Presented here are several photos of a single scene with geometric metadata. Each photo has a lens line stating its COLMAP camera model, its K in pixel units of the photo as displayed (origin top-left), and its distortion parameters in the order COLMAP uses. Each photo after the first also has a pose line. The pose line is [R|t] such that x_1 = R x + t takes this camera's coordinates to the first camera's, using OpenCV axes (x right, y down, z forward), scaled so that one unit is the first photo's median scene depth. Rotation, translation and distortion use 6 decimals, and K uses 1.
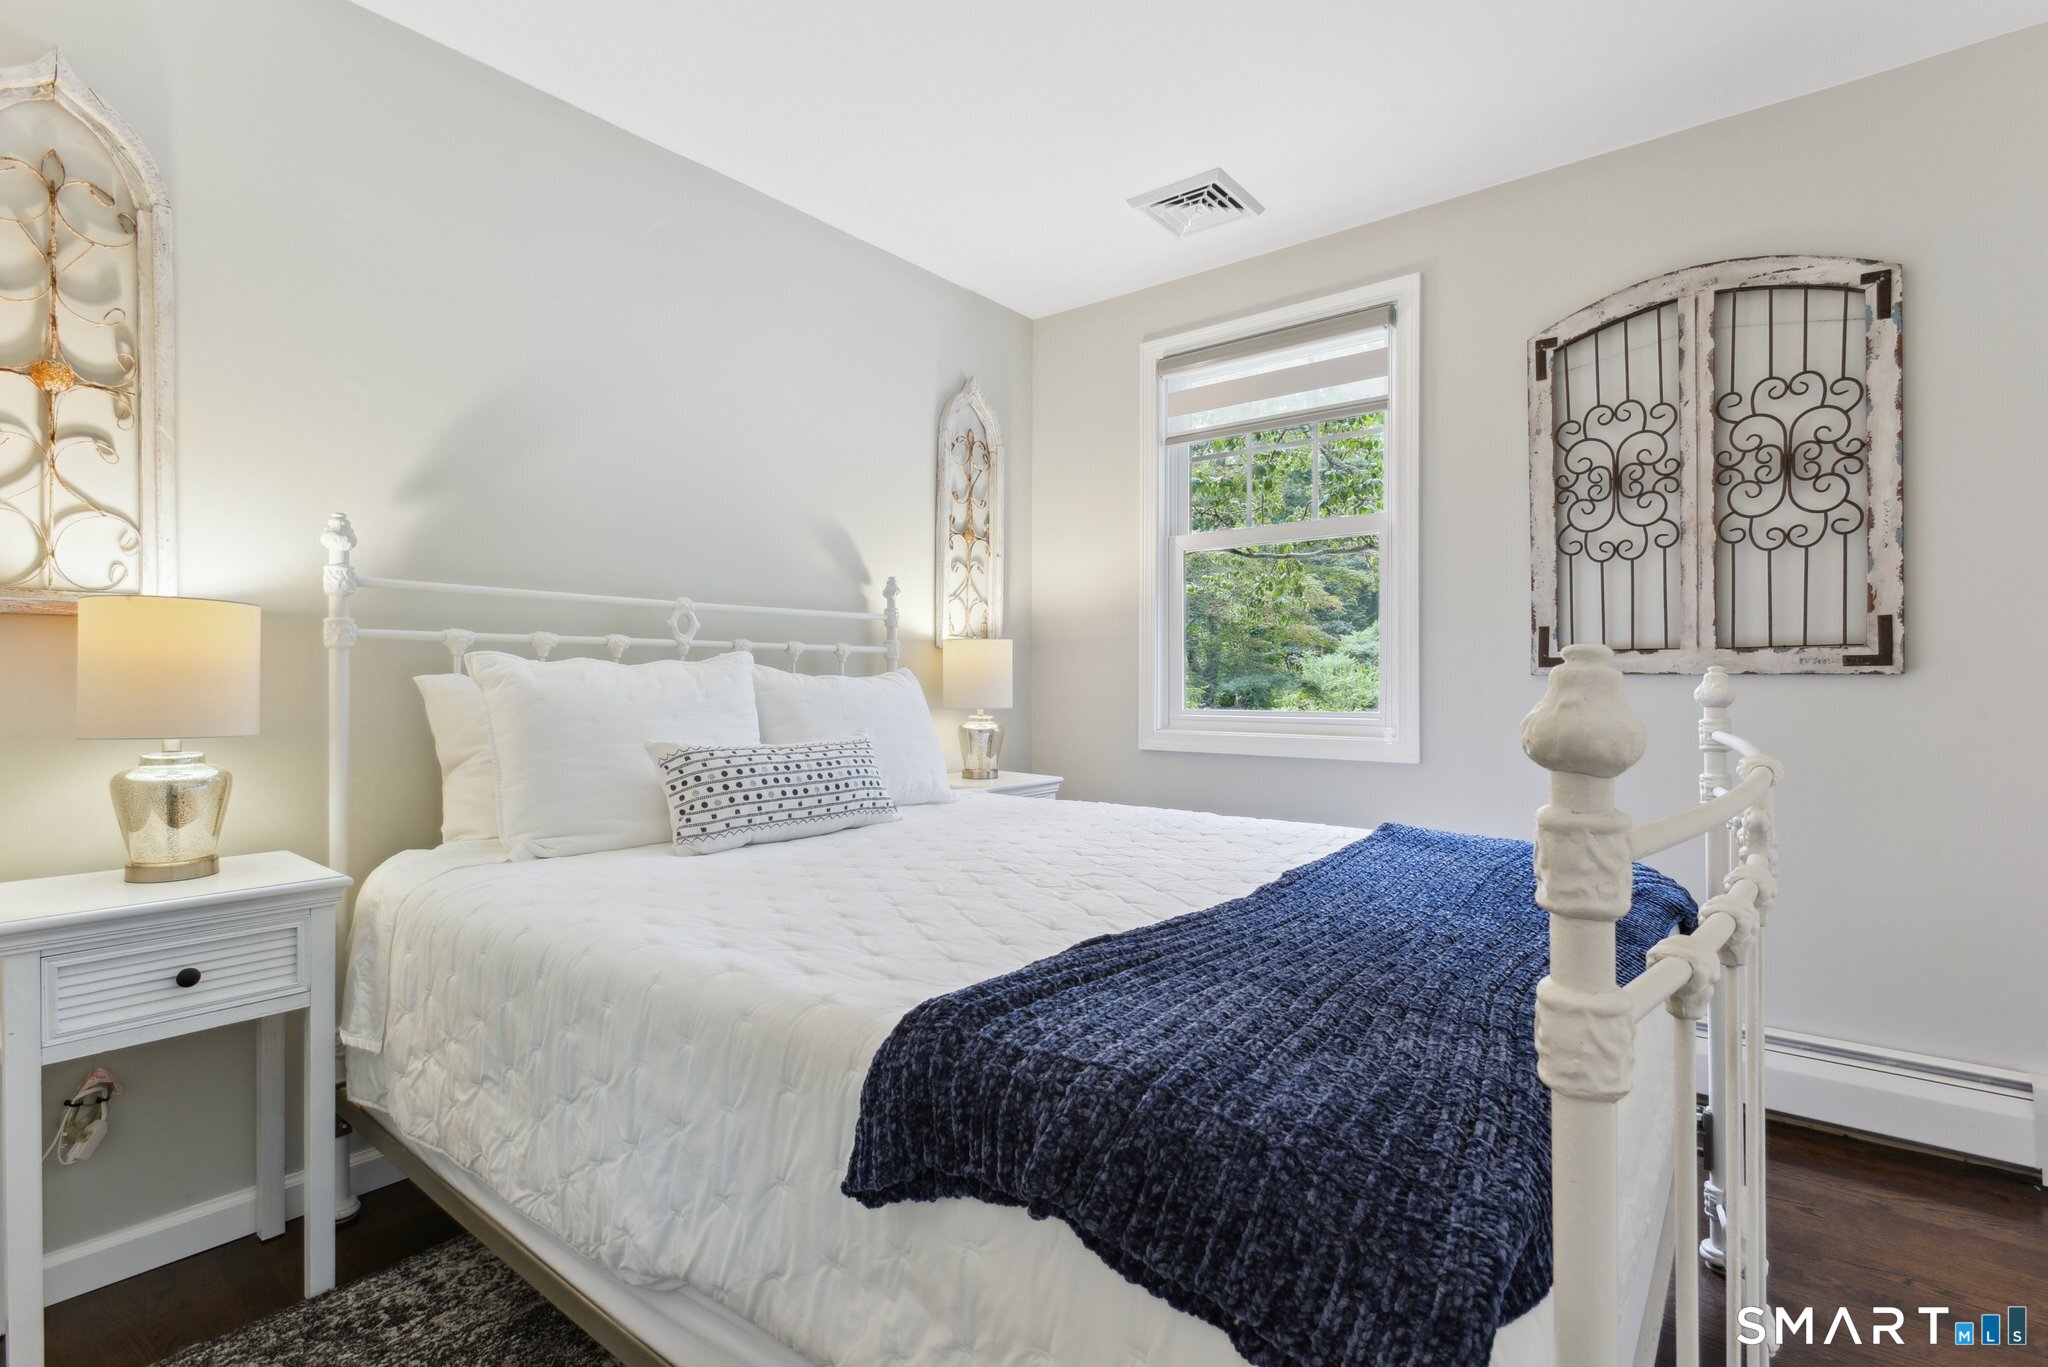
lens RADIAL K [[961.3, 0, 1024.0], [0, 961.3, 683.5], [0, 0, 1]] dist [-0.000930, 0.000329]
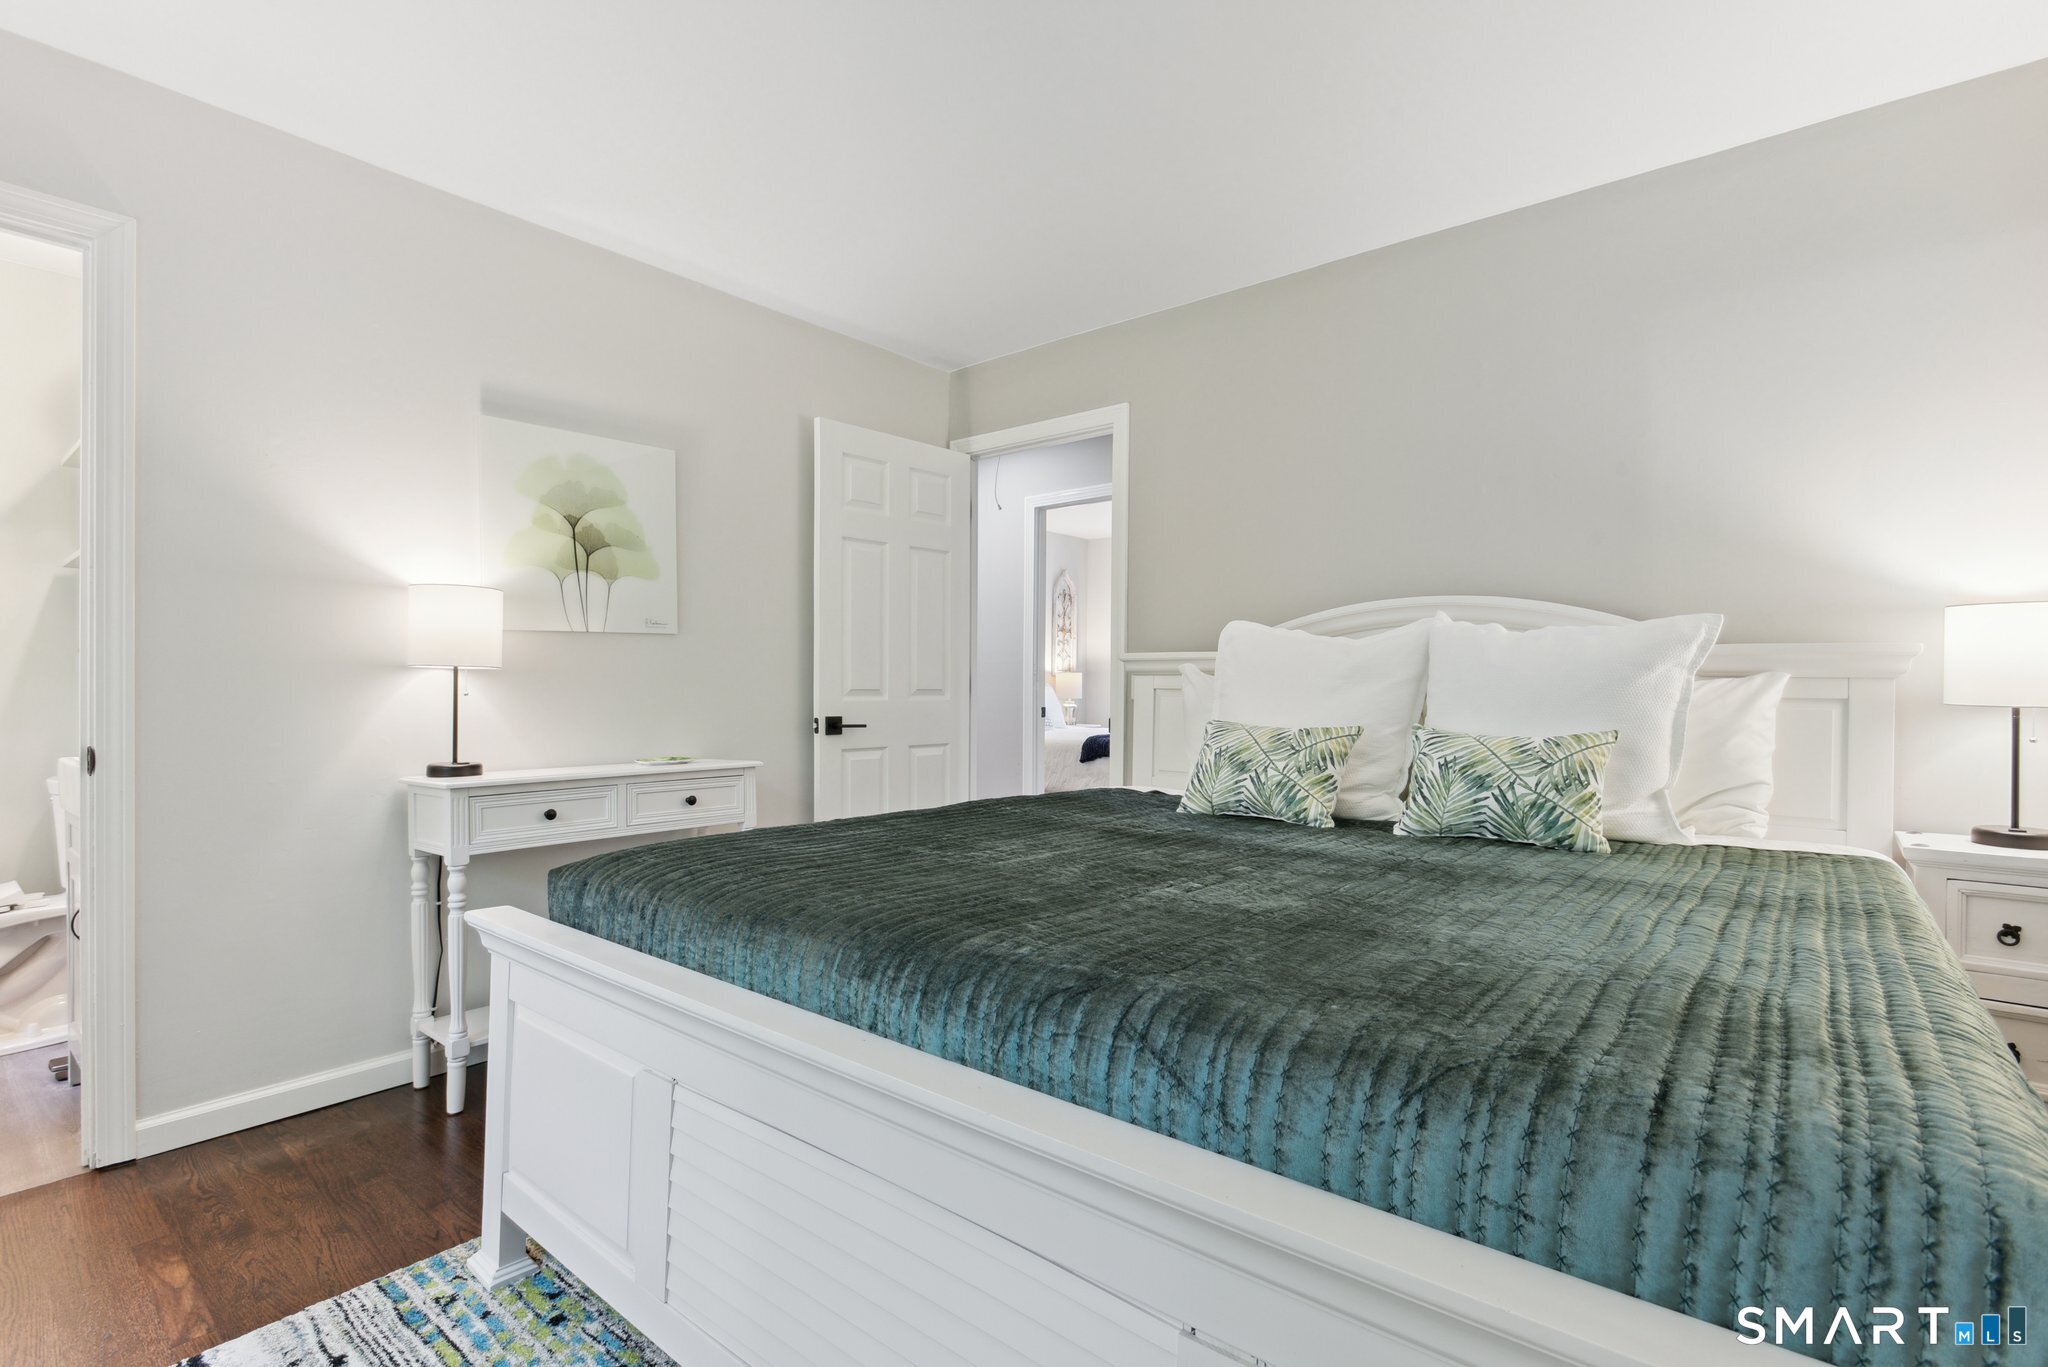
lens RADIAL K [[961.3, 0, 1024.0], [0, 961.3, 683.5], [0, 0, 1]] dist [-0.000930, 0.000329]
pose [[0.999882, 0.005108, -0.014517, -0.126092], [-0.005163, 0.999980, -0.003743, -0.006155], [0.014498, 0.003818, 0.999888, -1.550707]]
